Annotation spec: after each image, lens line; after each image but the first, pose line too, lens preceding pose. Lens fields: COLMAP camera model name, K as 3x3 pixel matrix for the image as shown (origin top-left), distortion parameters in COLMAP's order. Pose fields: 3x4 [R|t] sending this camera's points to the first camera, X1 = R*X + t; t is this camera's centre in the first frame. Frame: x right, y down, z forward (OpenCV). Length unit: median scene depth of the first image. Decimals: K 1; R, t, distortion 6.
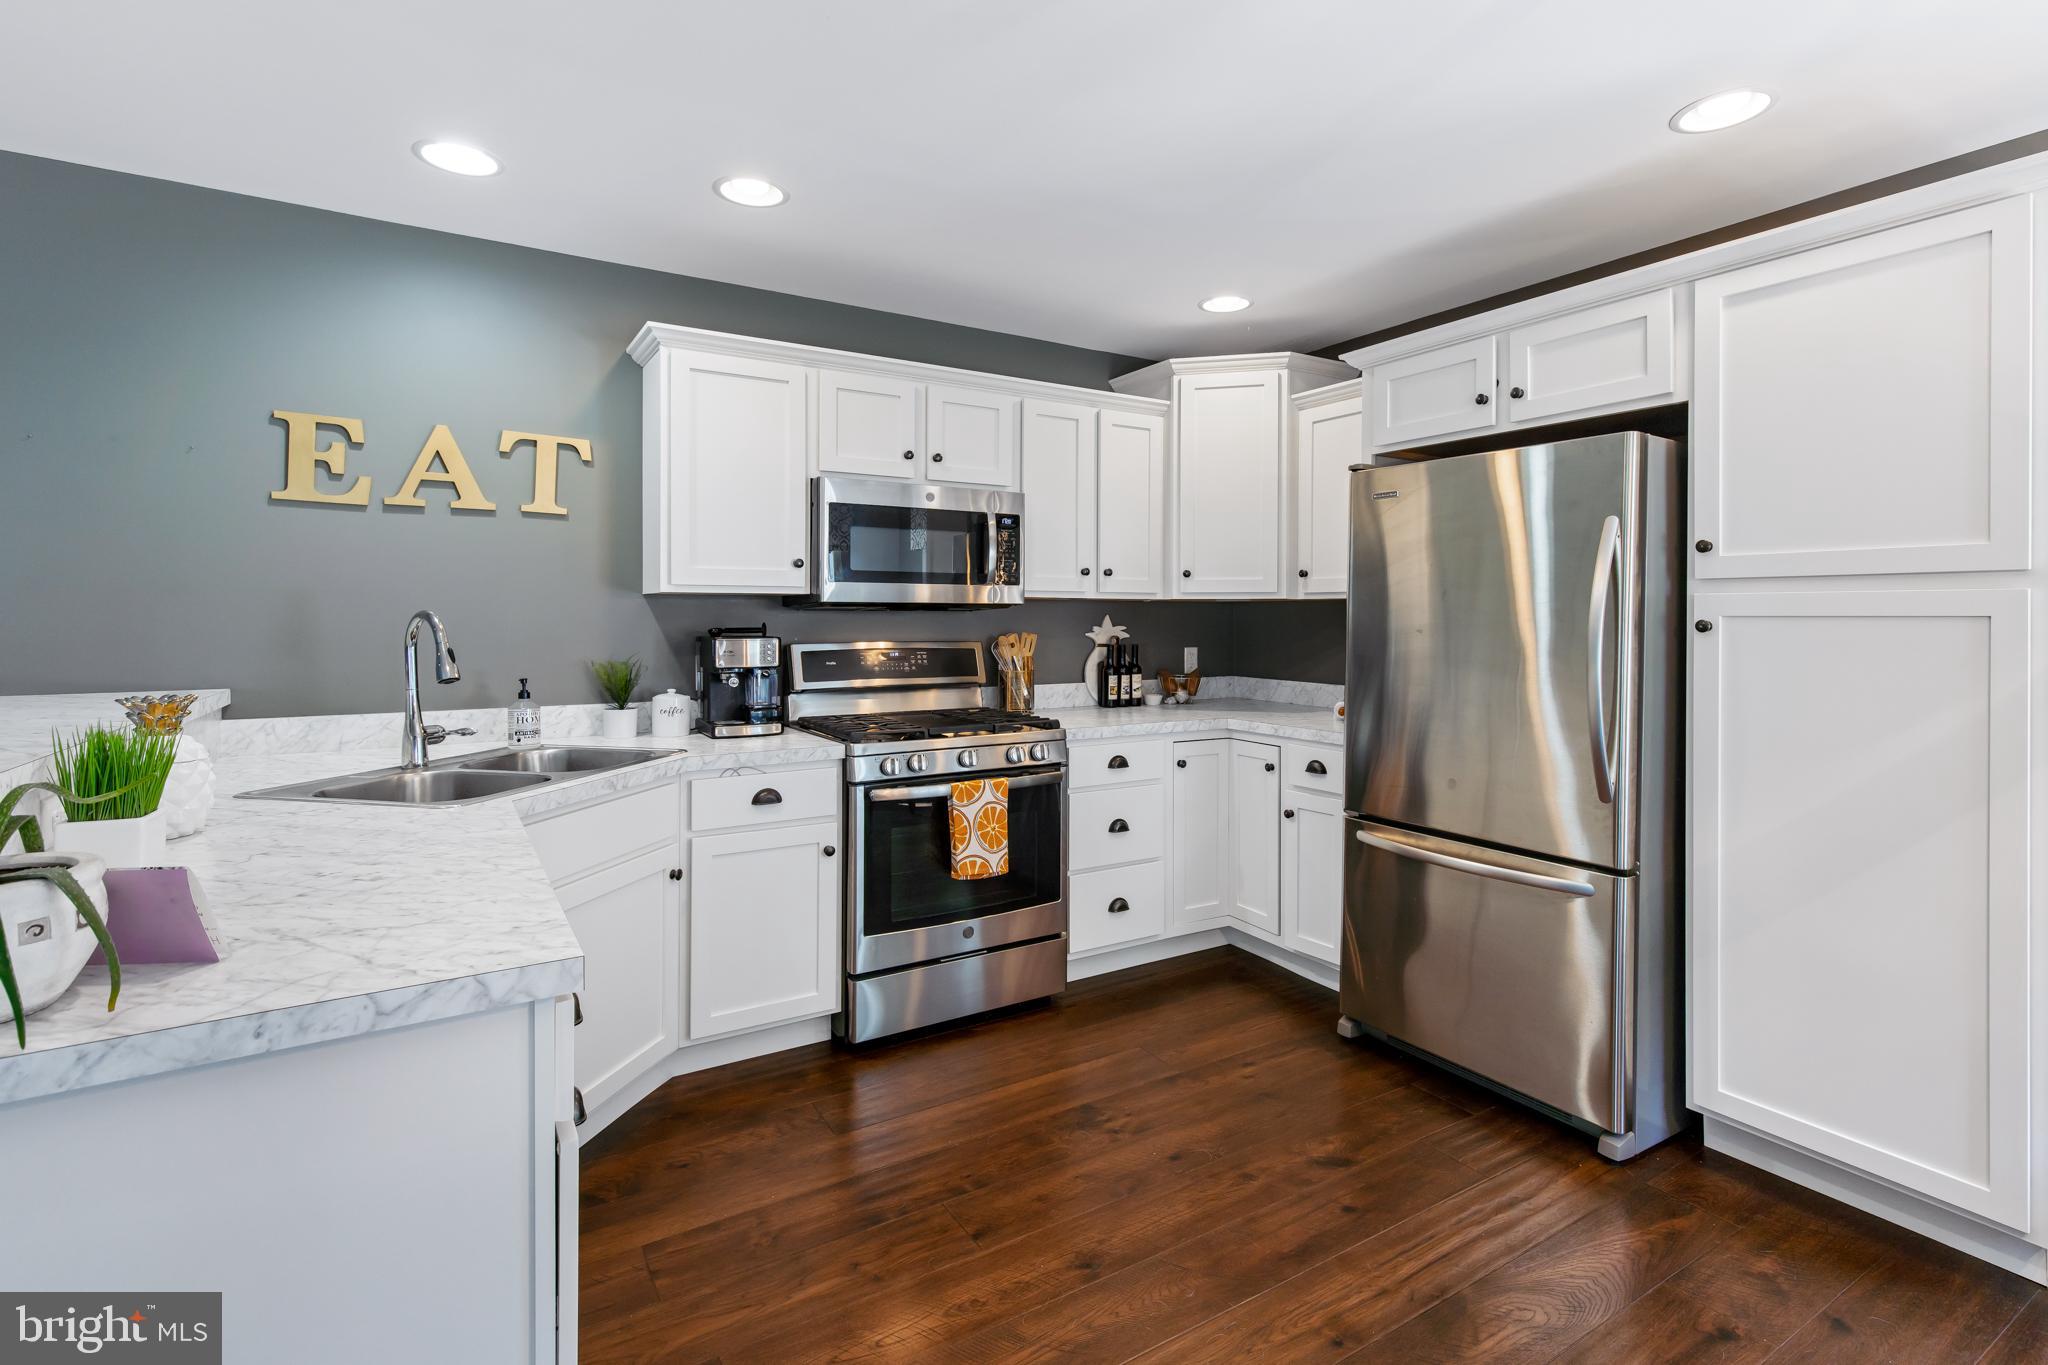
lens RADIAL K [[940.4, 0, 998.3], [0, 940.4, 624.1], [0, 0, 1]] dist [-0.002176, 0.000428]
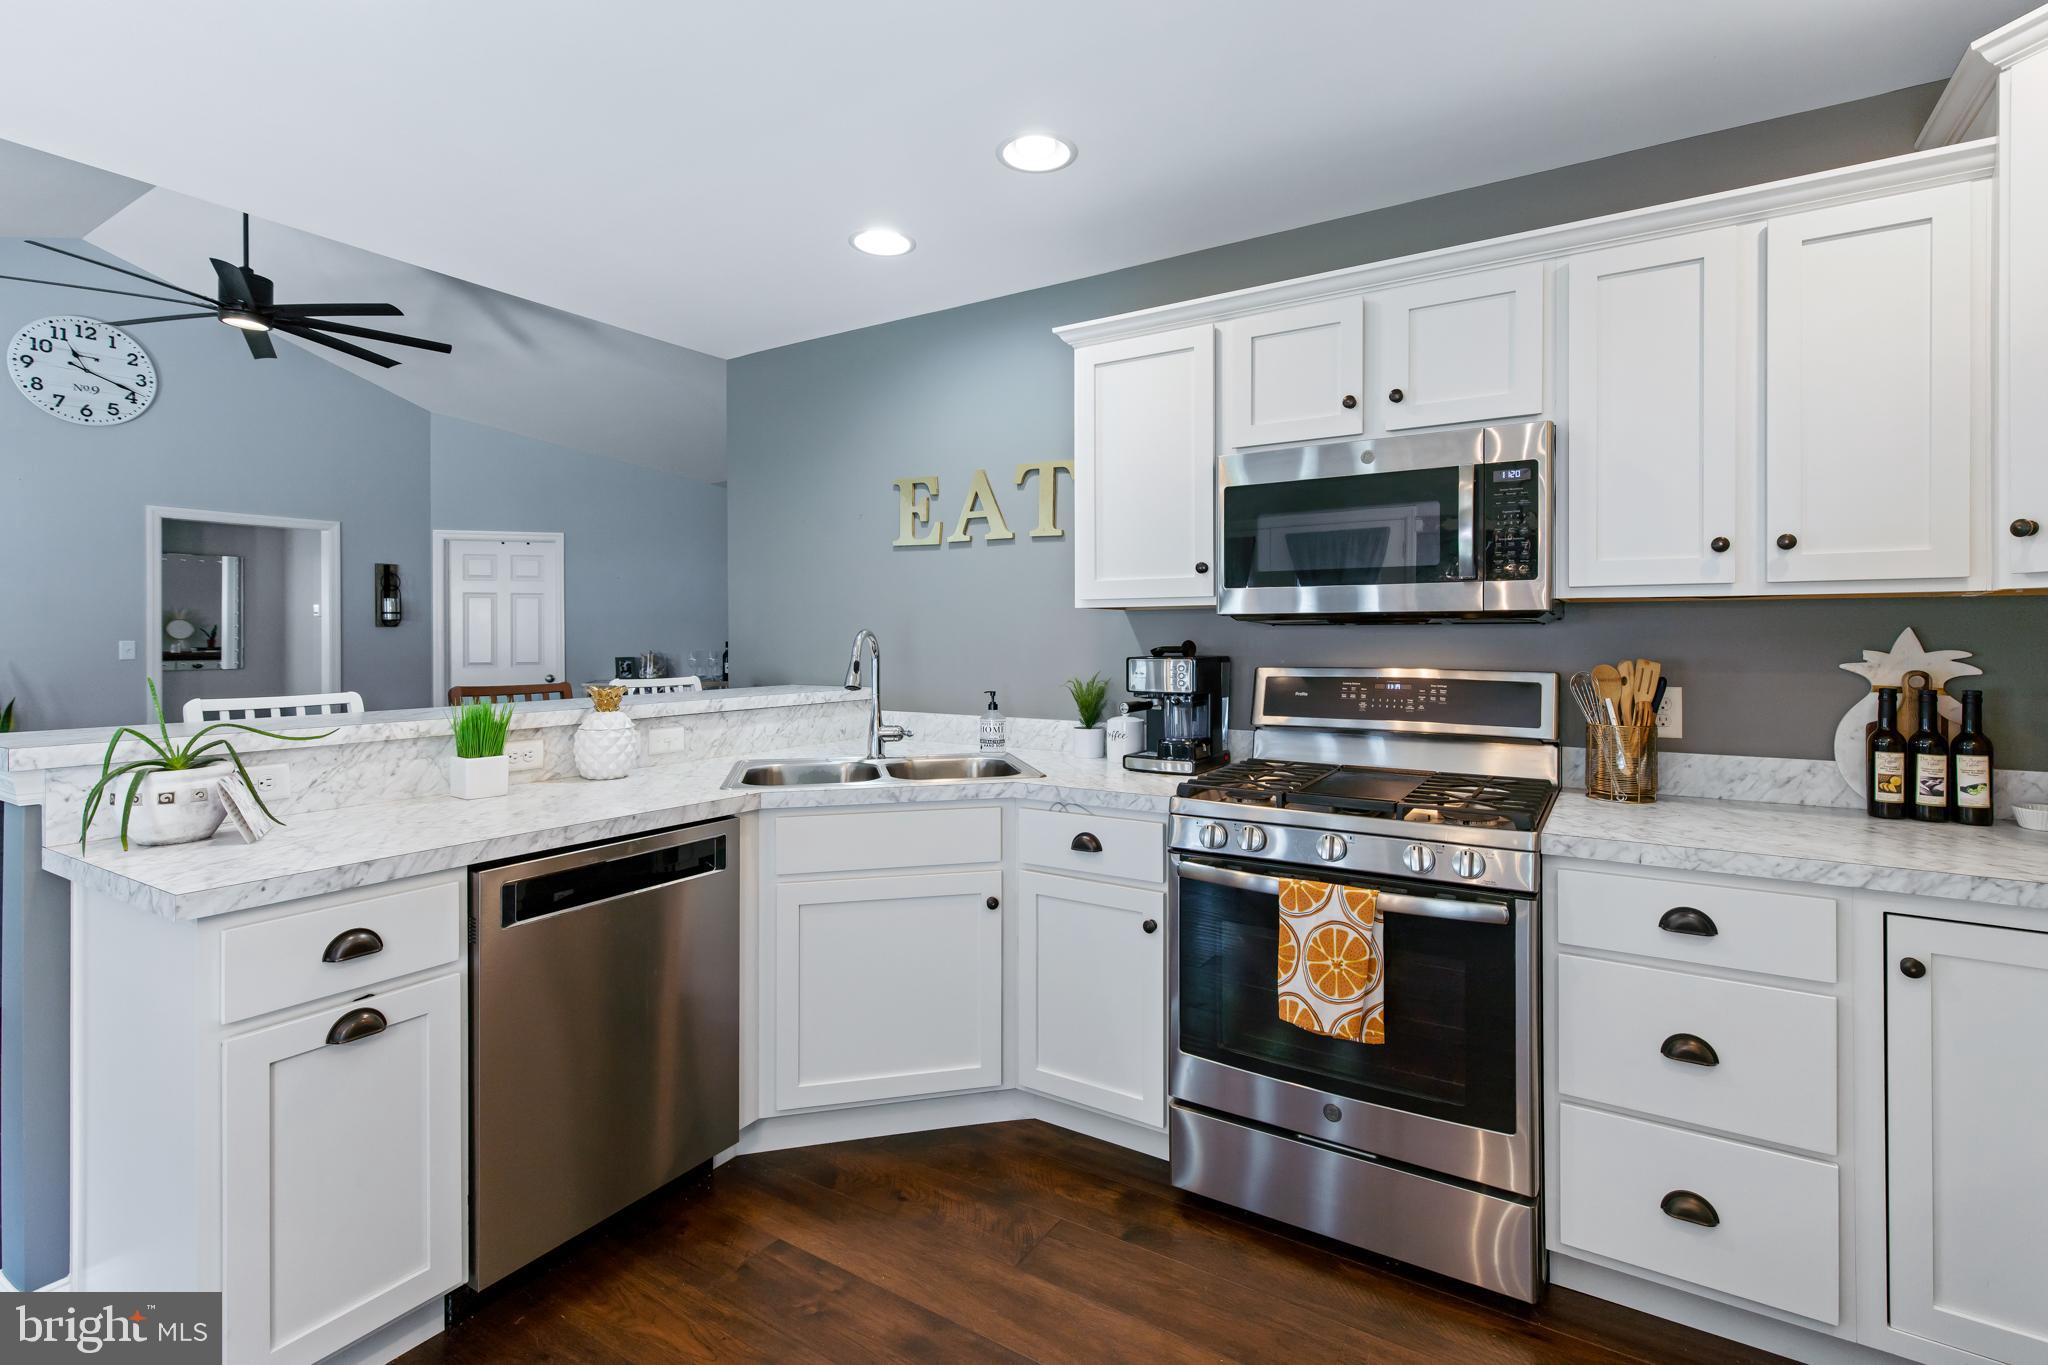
lens RADIAL K [[940.4, 0, 1088.5], [0, 940.4, 641.3], [0, 0, 1]] dist [-0.002176, 0.000428]
pose [[0.476185, 0.003292, -0.879339, 0.457441], [-0.005620, 0.999984, 0.000700, -0.000877], [0.879327, 0.004609, 0.476195, 0.528827]]
